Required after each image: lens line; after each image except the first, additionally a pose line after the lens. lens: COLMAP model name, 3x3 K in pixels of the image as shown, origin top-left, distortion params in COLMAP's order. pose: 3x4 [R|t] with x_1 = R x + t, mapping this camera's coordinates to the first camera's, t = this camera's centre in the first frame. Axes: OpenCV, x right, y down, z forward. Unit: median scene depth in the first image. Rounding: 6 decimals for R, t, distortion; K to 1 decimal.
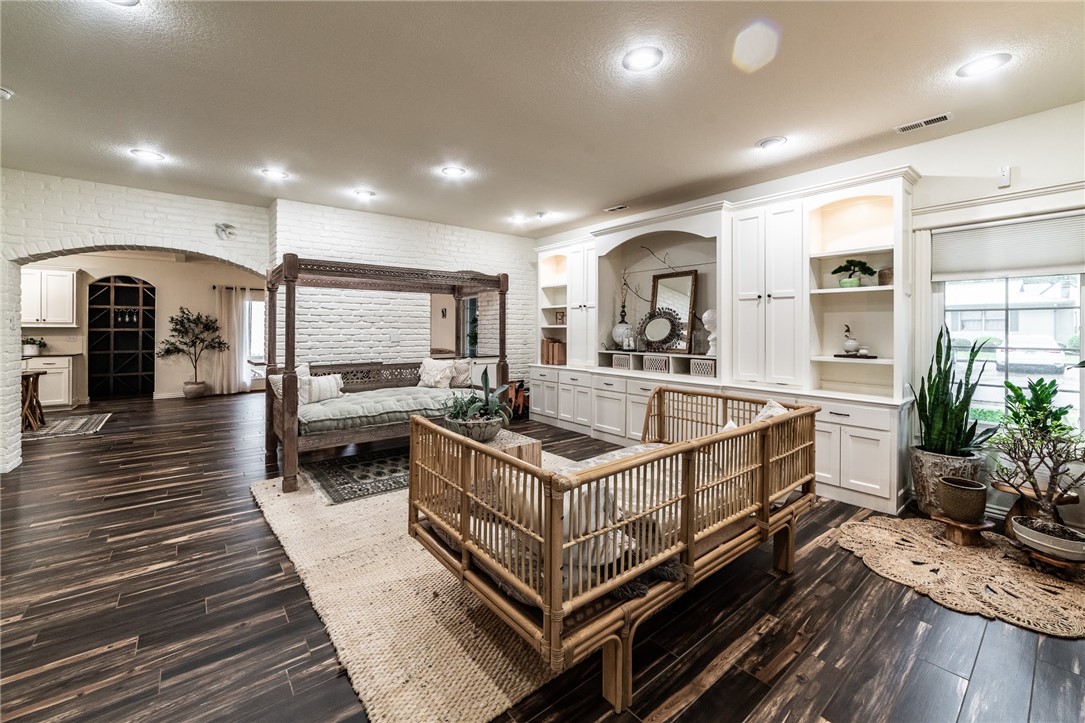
lens RADIAL K [[439.2, 0, 544.5], [0, 439.2, 327.9], [0, 0, 1]] dist [-0.004595, 0.001177]
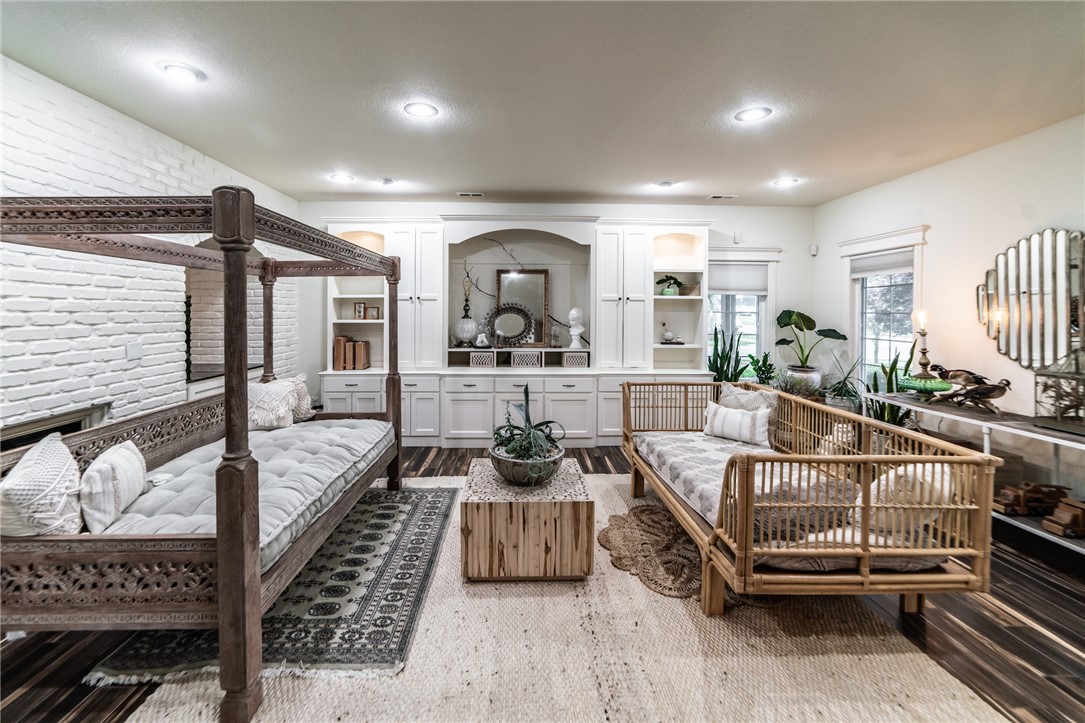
lens RADIAL K [[439.2, 0, 529.4], [0, 439.2, 314.3], [0, 0, 1]] dist [-0.004595, 0.001177]
pose [[0.620535, -0.007515, 0.784143, -0.511015], [-0.003122, 0.999922, 0.012053, -0.033174], [-0.784173, -0.009927, 0.620463, 0.341508]]
